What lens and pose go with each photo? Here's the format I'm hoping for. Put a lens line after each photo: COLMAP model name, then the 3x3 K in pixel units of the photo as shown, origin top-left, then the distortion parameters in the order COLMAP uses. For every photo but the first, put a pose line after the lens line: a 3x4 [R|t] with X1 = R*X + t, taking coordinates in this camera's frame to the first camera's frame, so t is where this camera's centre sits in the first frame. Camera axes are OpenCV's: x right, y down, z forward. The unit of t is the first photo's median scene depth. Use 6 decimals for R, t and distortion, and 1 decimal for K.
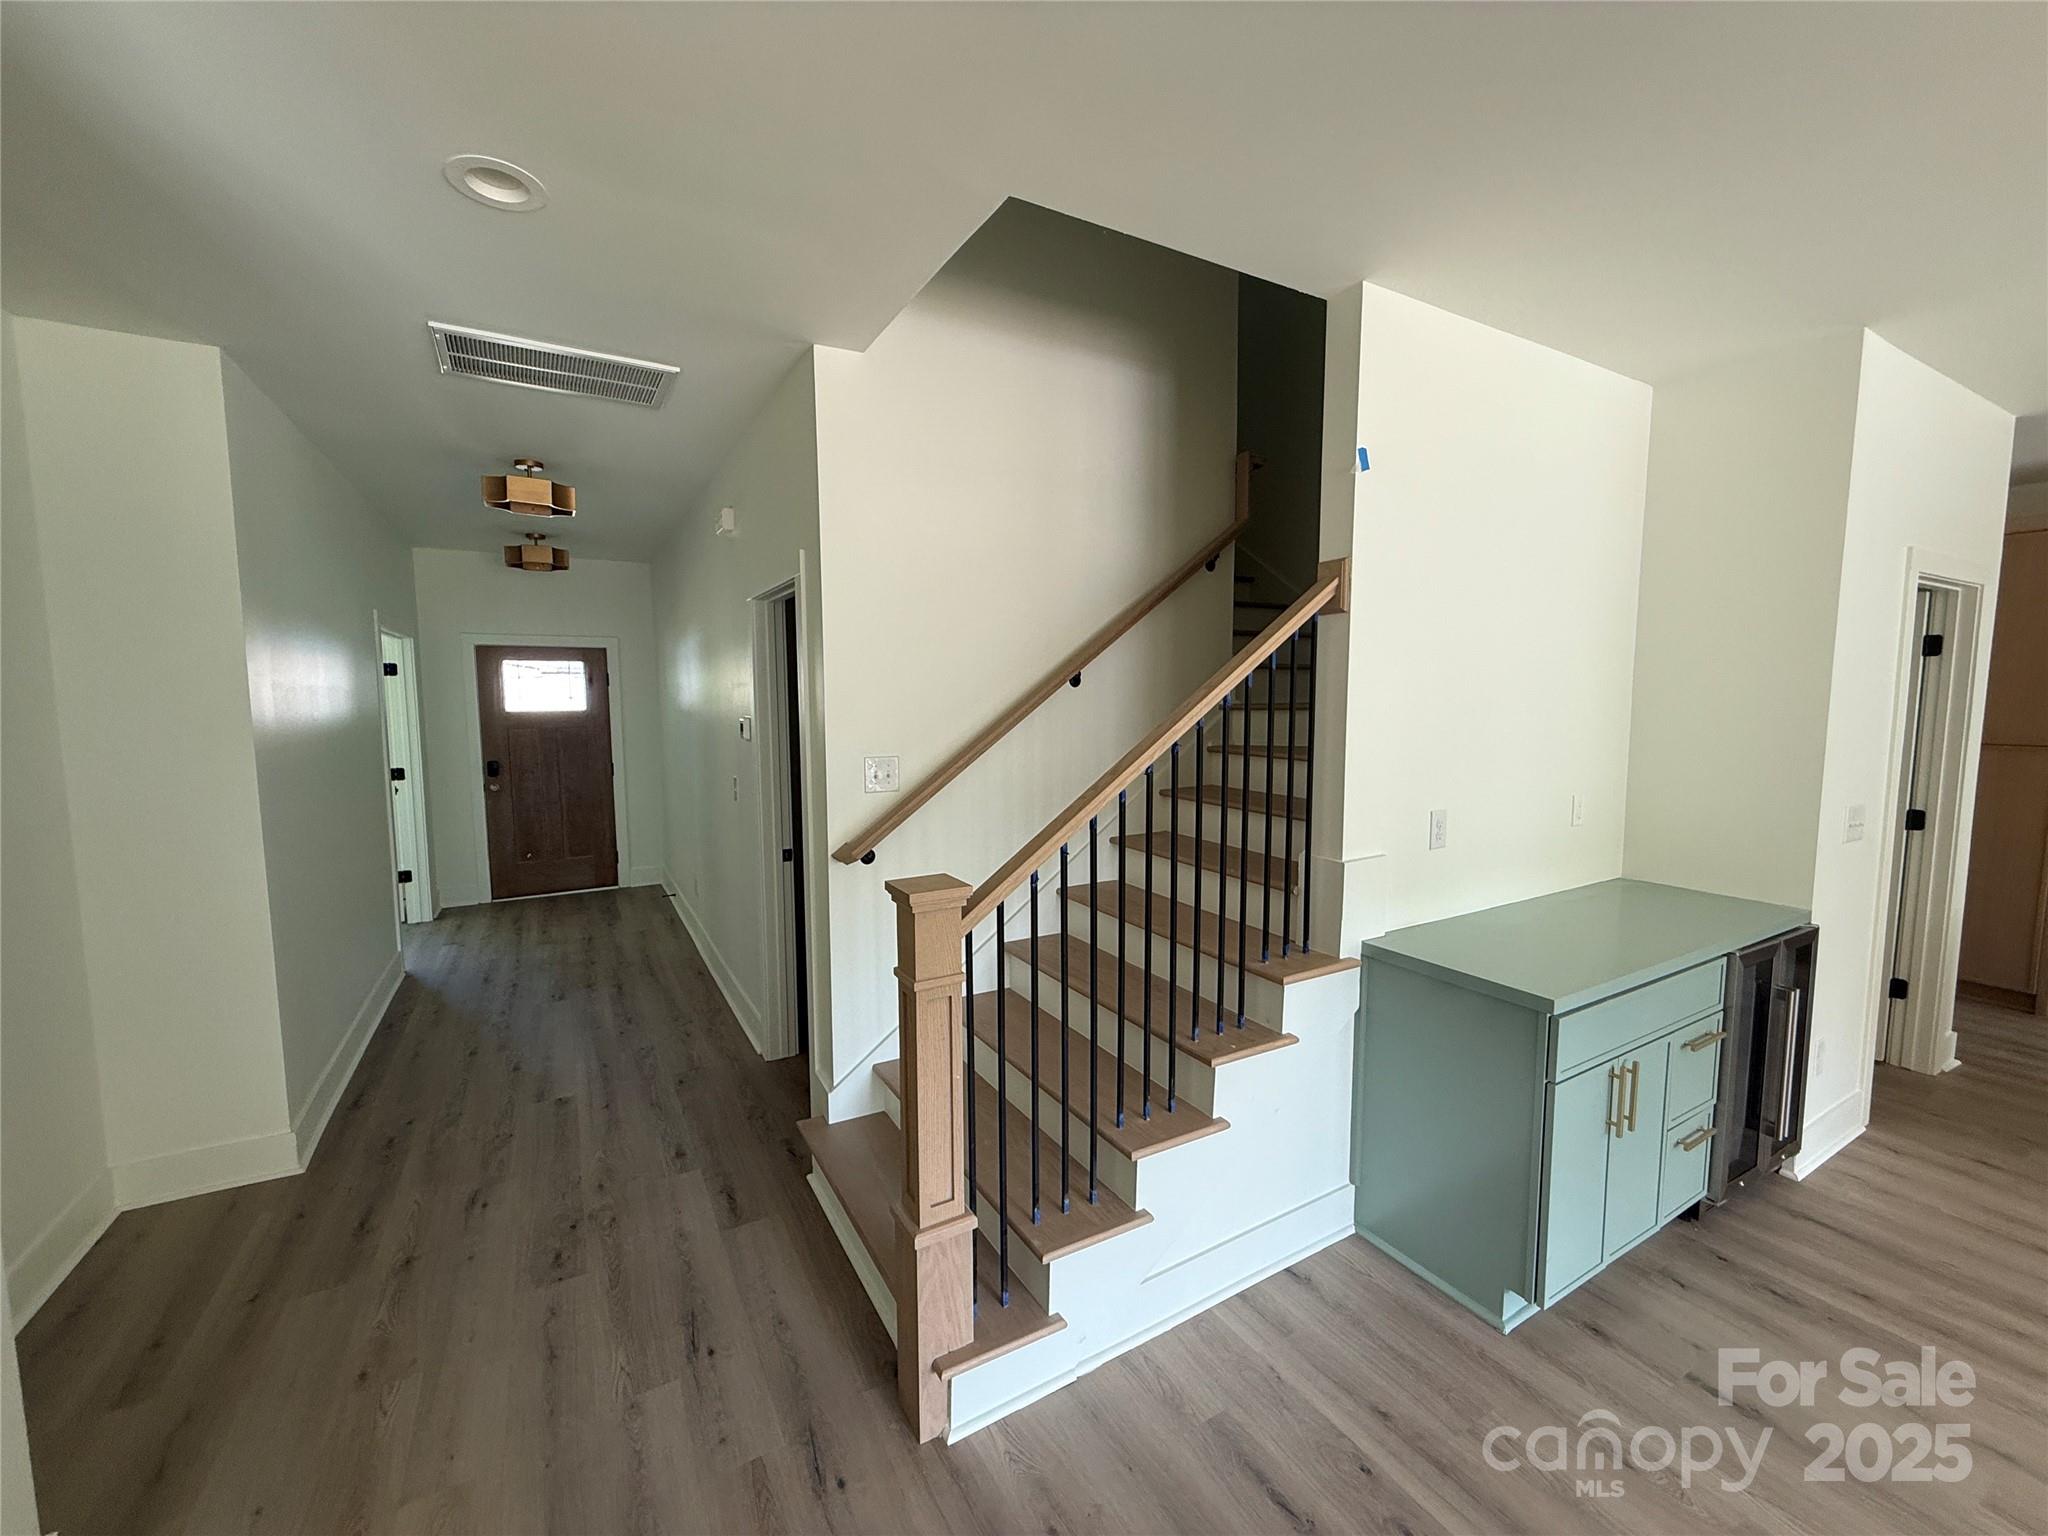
lens RADIAL K [[826.0, 0, 1024.0], [0, 826.0, 768.0], [0, 0, 1]] dist [0.001063, 0.000078]
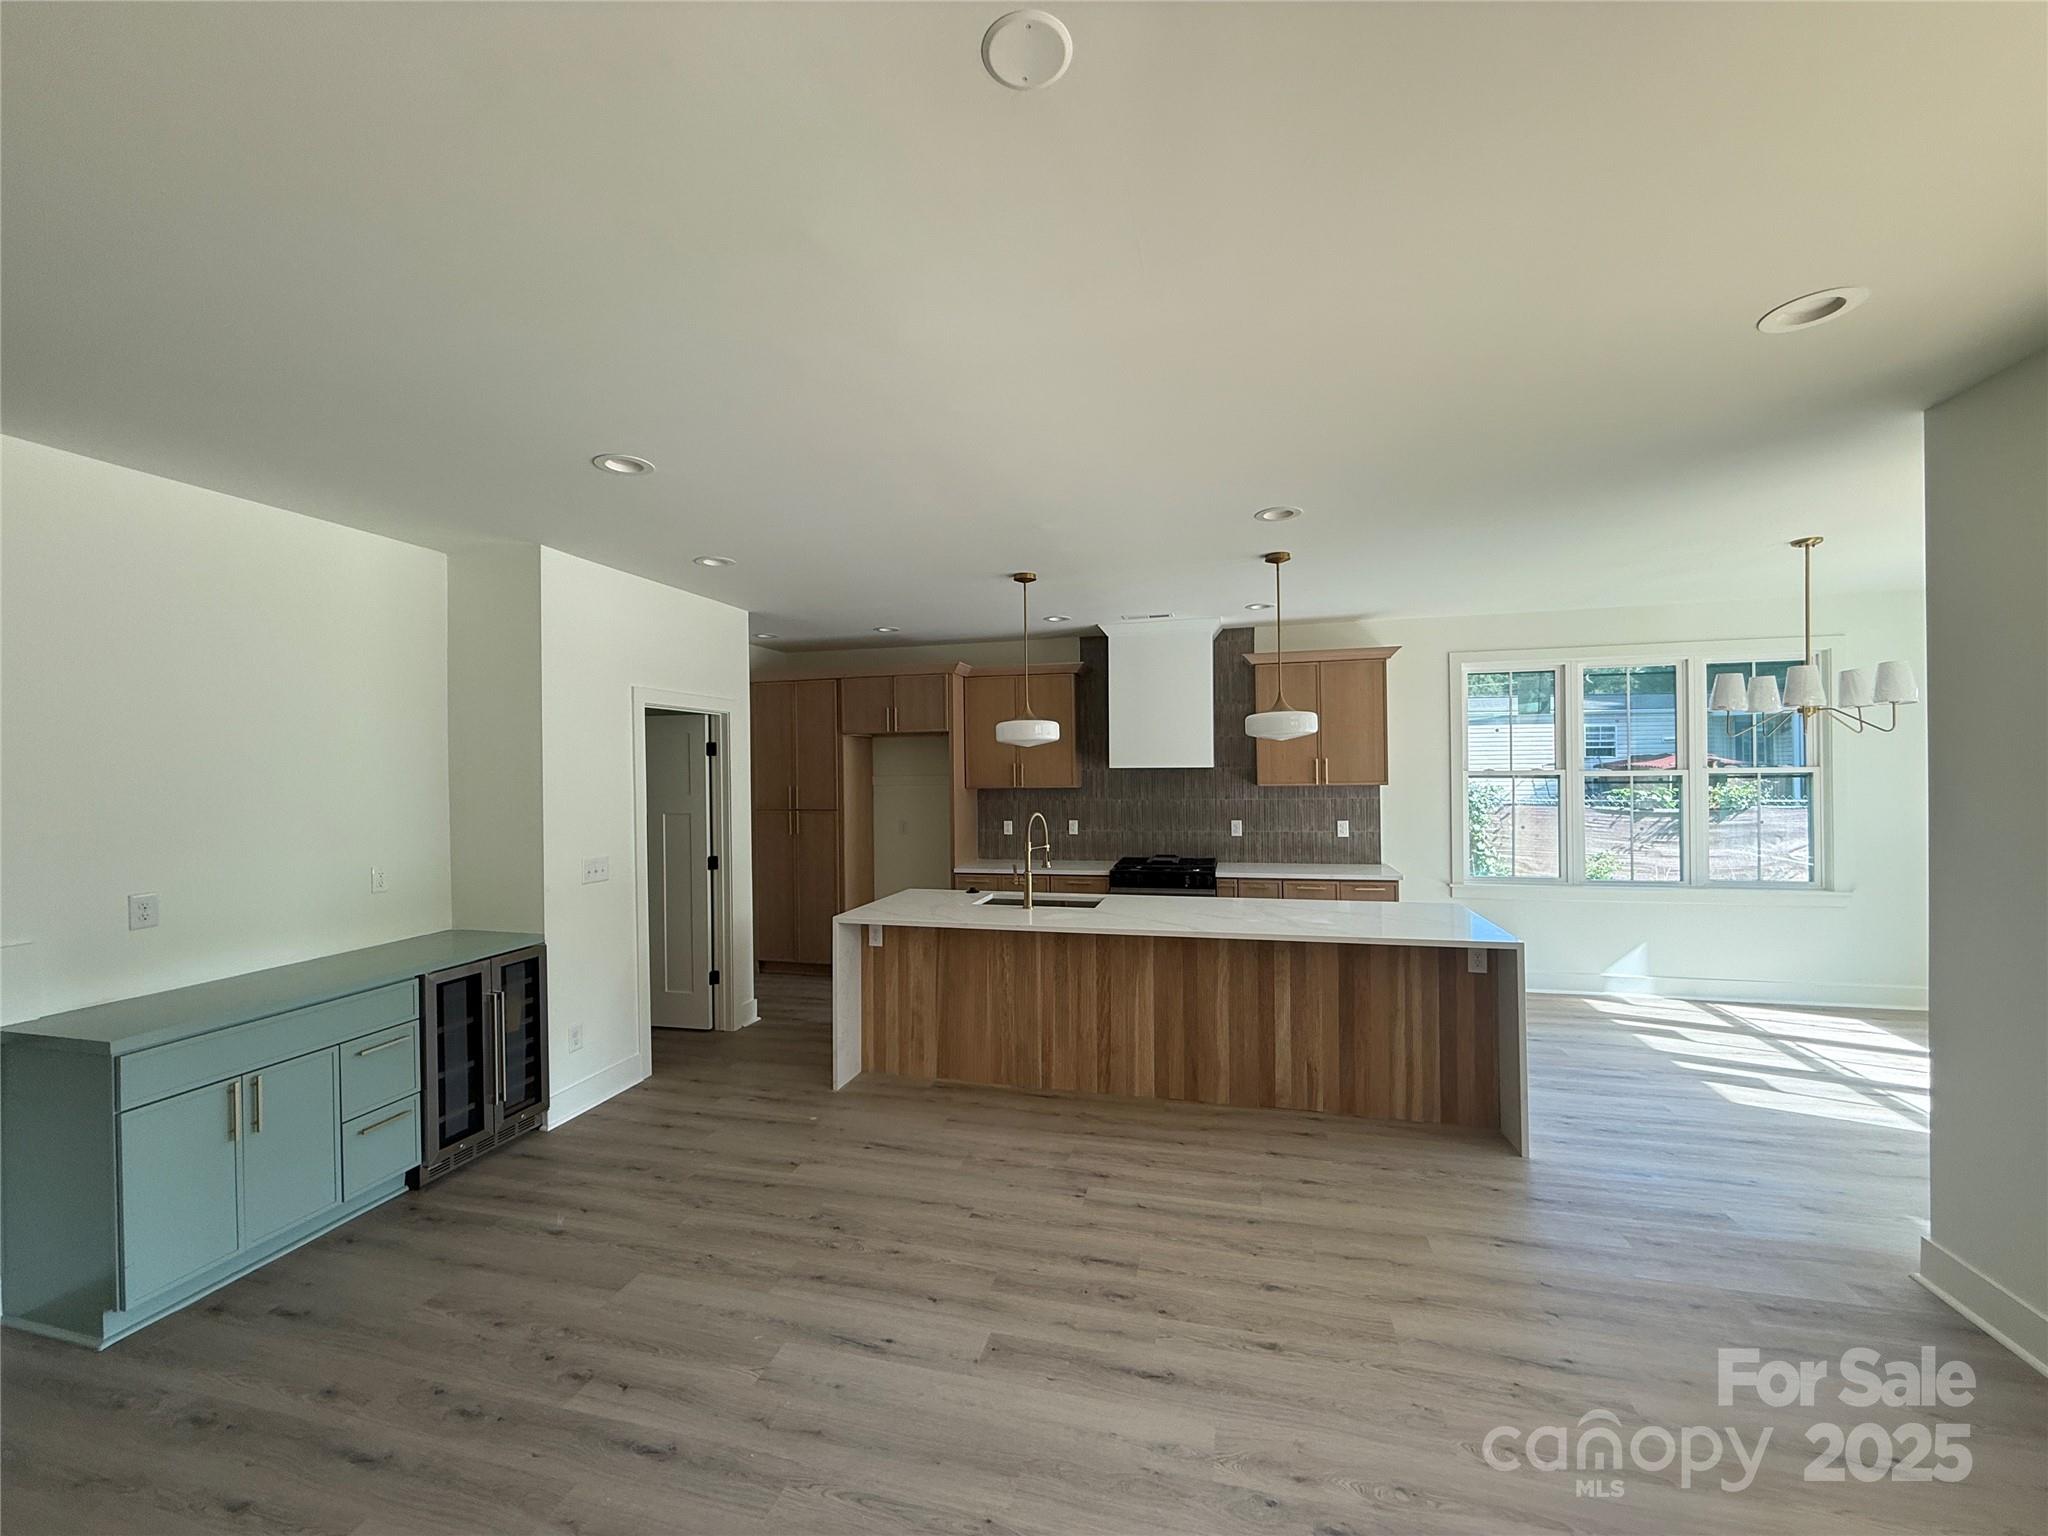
lens RADIAL K [[814.1, 0, 1024.0], [0, 814.1, 768.0], [0, 0, 1]] dist [0.000425, 0.000045]
pose [[0.696653, -0.003430, 0.717400, 0.514249], [0.077511, 0.994495, -0.070514, 0.049048], [-0.713209, 0.104730, 0.693084, -0.593130]]
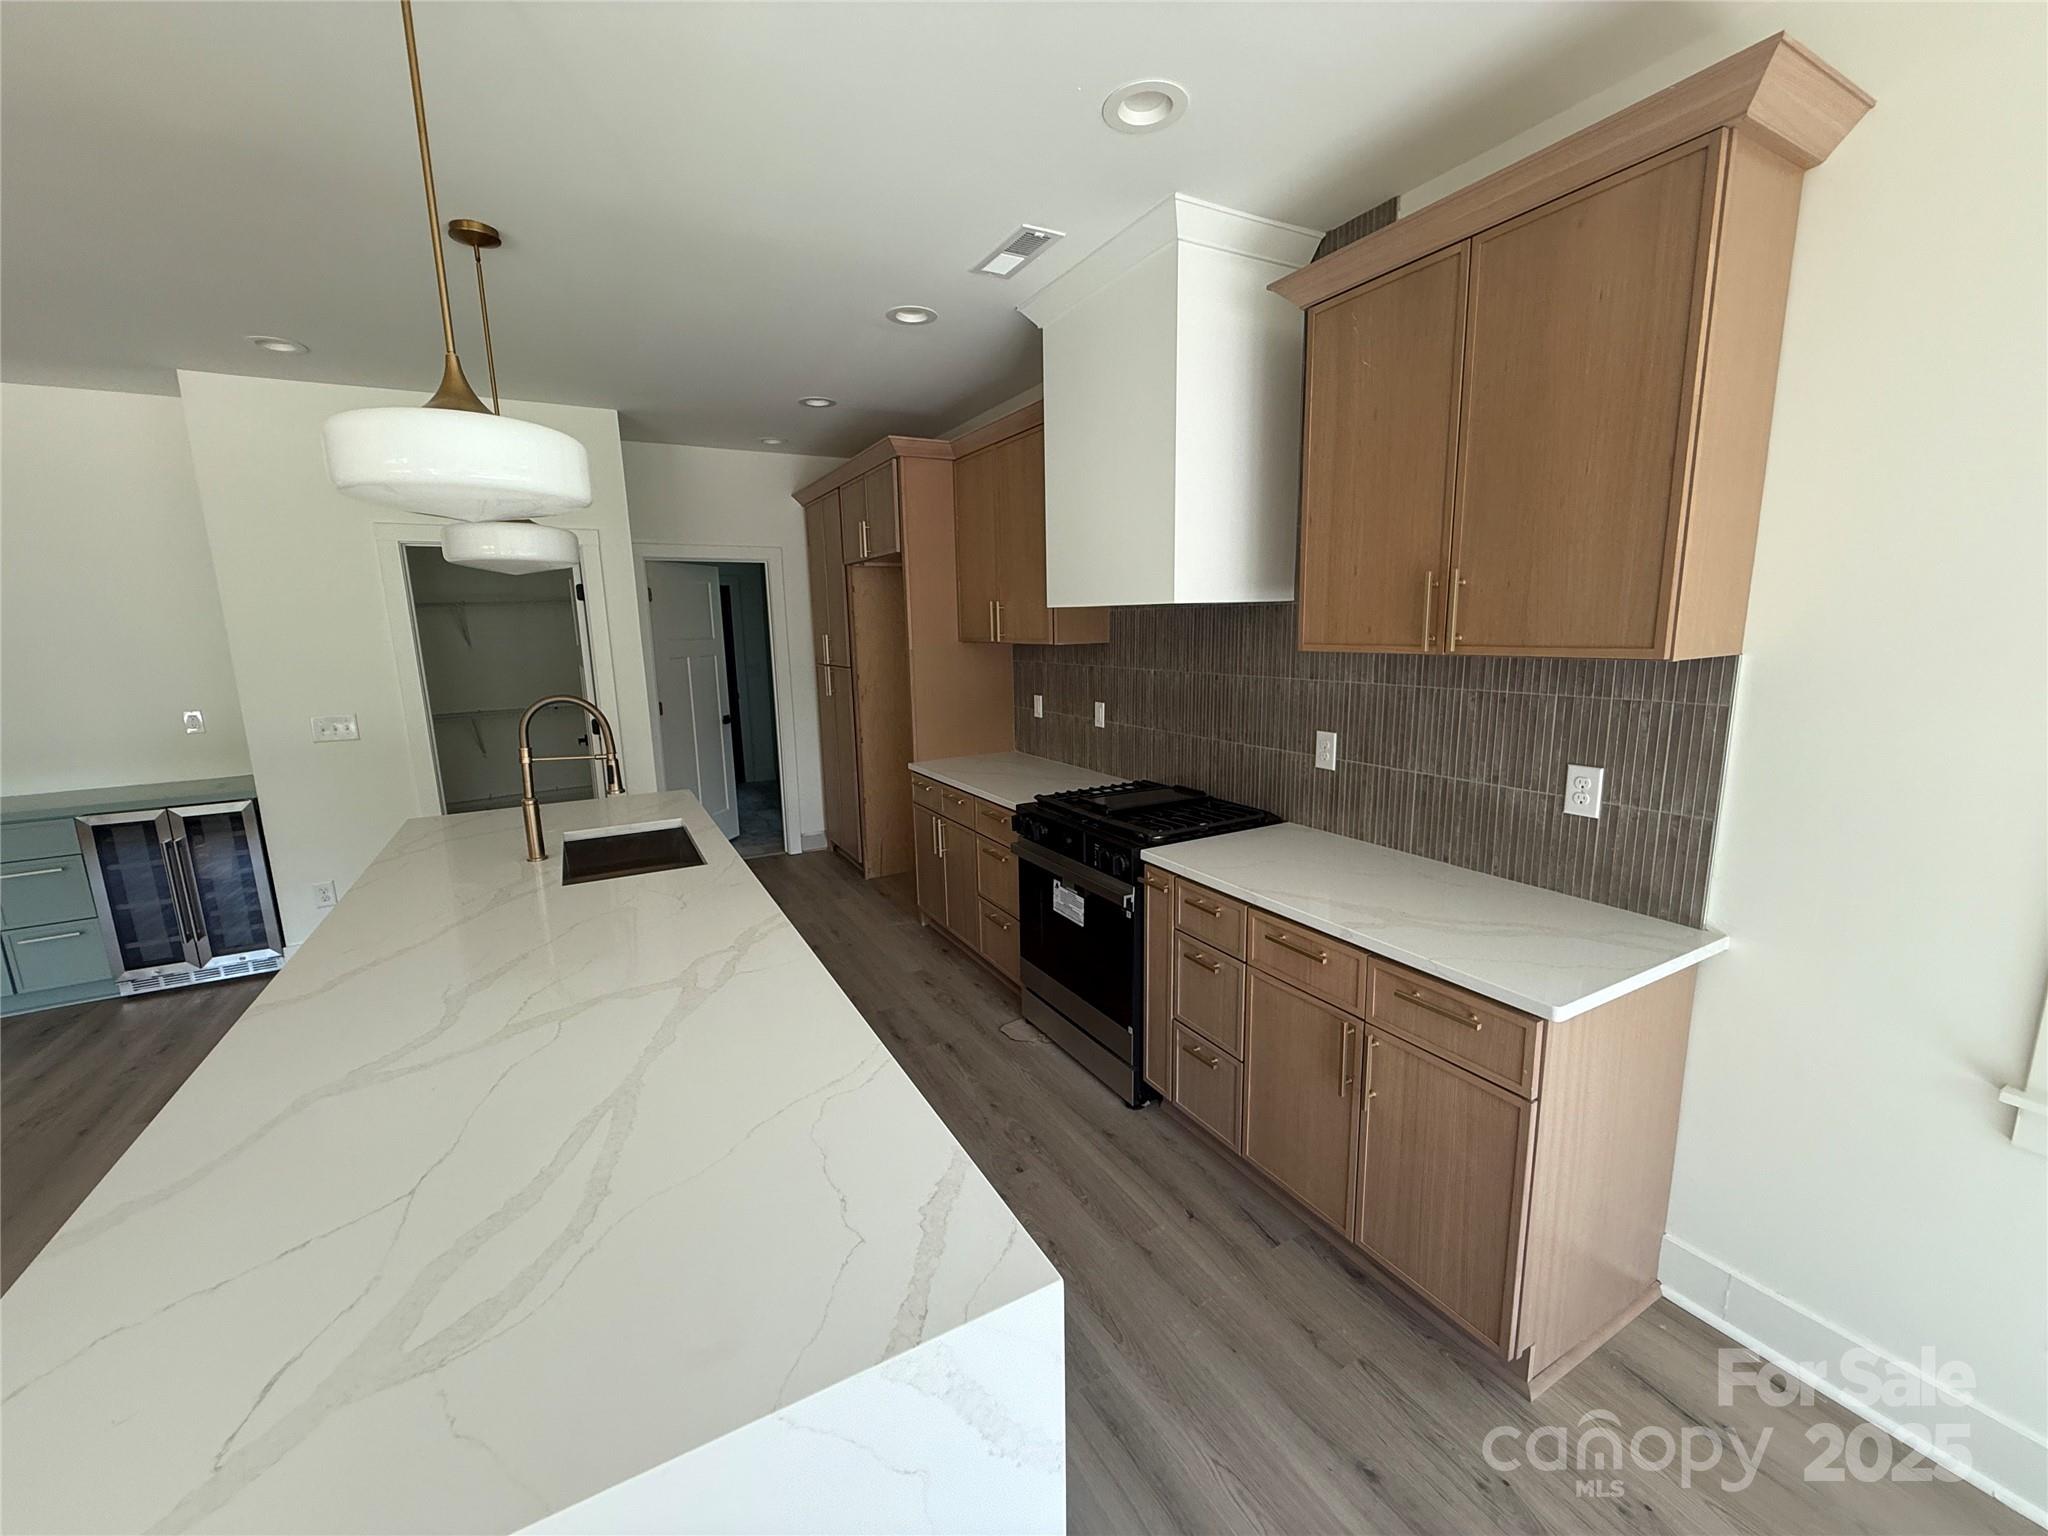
lens RADIAL K [[826.0, 0, 1024.0], [0, 826.0, 768.0], [0, 0, 1]] dist [0.001063, 0.000078]
pose [[0.999777, -0.014907, -0.014981, 2.230578], [0.016125, 0.996275, 0.084715, 0.035265], [0.013662, -0.084937, 0.996293, -0.387040]]
